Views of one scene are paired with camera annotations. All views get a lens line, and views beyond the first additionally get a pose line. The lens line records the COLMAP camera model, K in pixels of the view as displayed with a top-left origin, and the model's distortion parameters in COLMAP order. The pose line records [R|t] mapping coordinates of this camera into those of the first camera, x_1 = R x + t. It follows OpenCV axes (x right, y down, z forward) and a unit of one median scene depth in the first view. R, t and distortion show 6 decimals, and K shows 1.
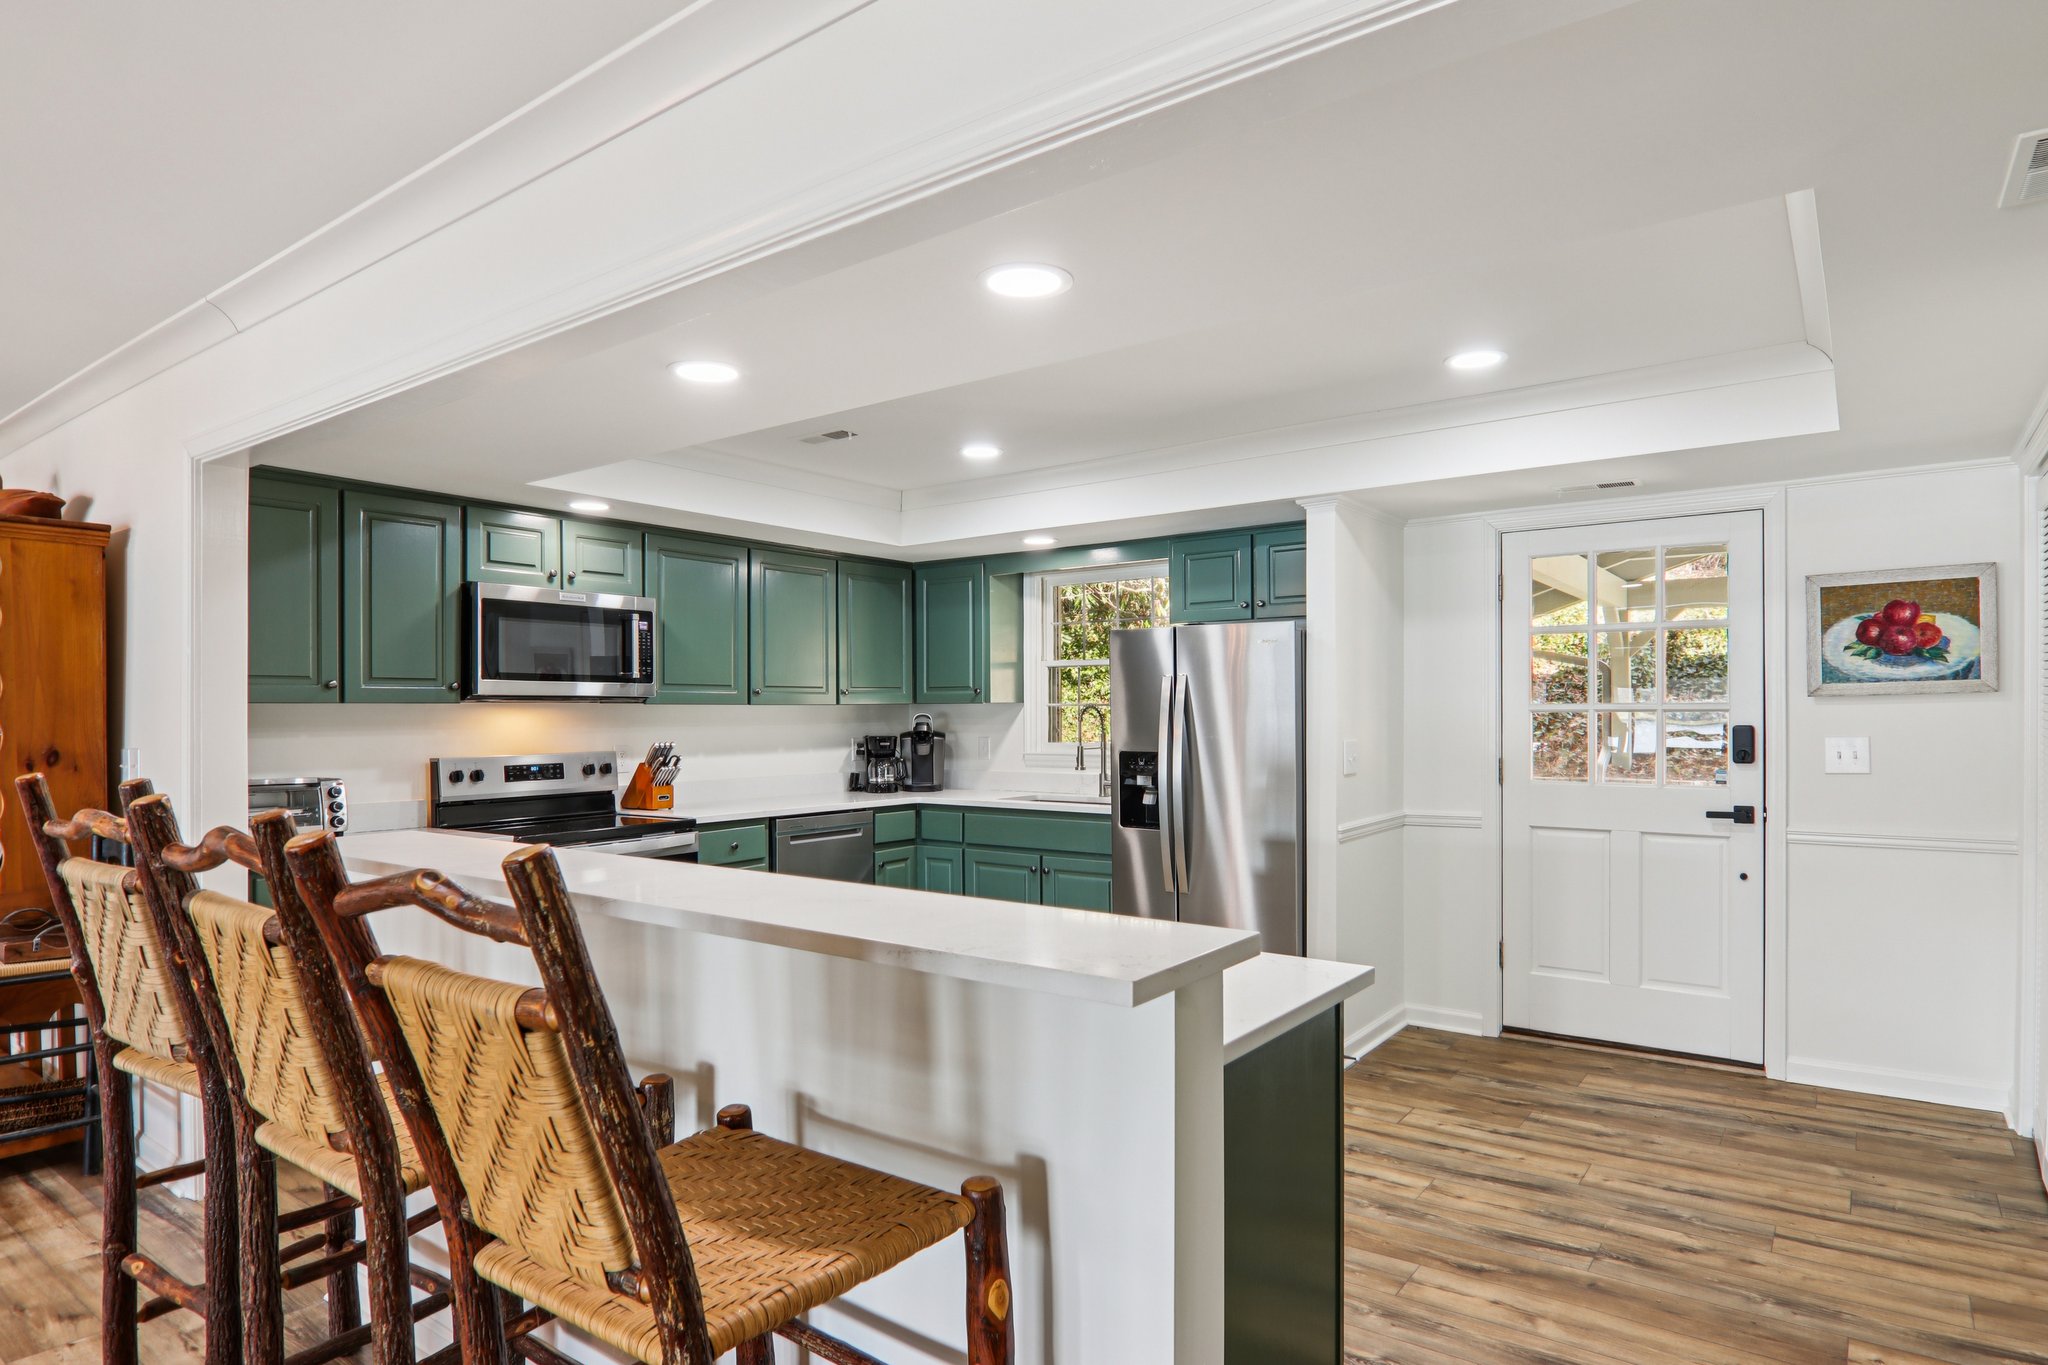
lens RADIAL K [[1130.0, 0, 1034.6], [0, 1130.0, 686.4], [0, 0, 1]] dist [-0.010027, -0.006707]
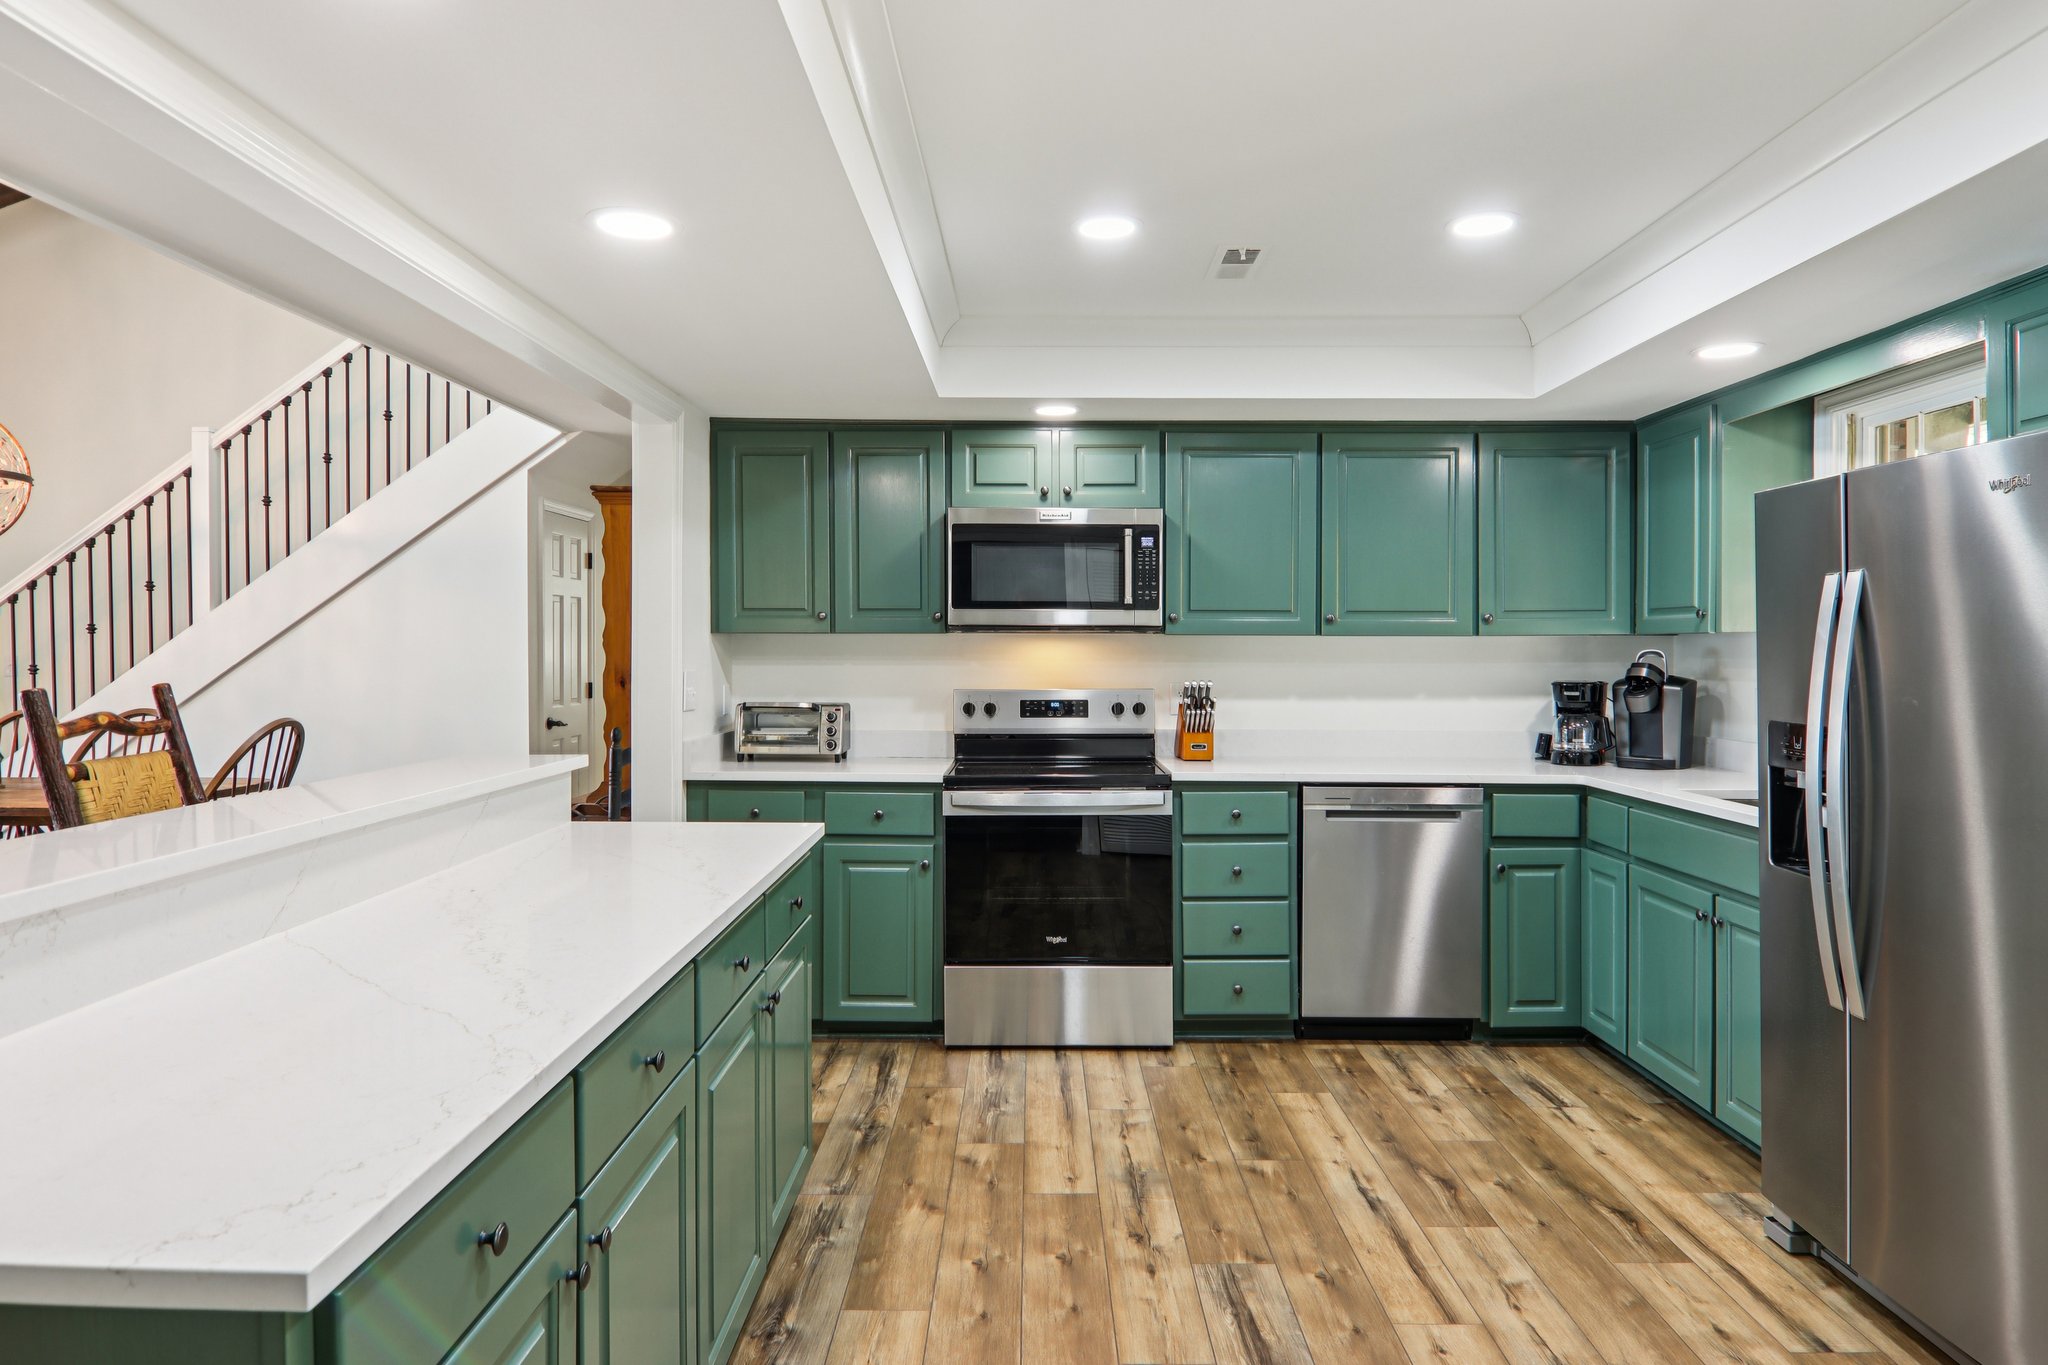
lens RADIAL K [[1204.9, 0, 1031.8], [0, 1204.9, 652.4], [0, 0, 1]] dist [0.006752, -0.014522]
pose [[0.584419, 0.008102, -0.811412, 0.345362], [0.011134, 0.999776, 0.018002, 0.012091], [0.811376, -0.019555, 0.584198, 0.406541]]
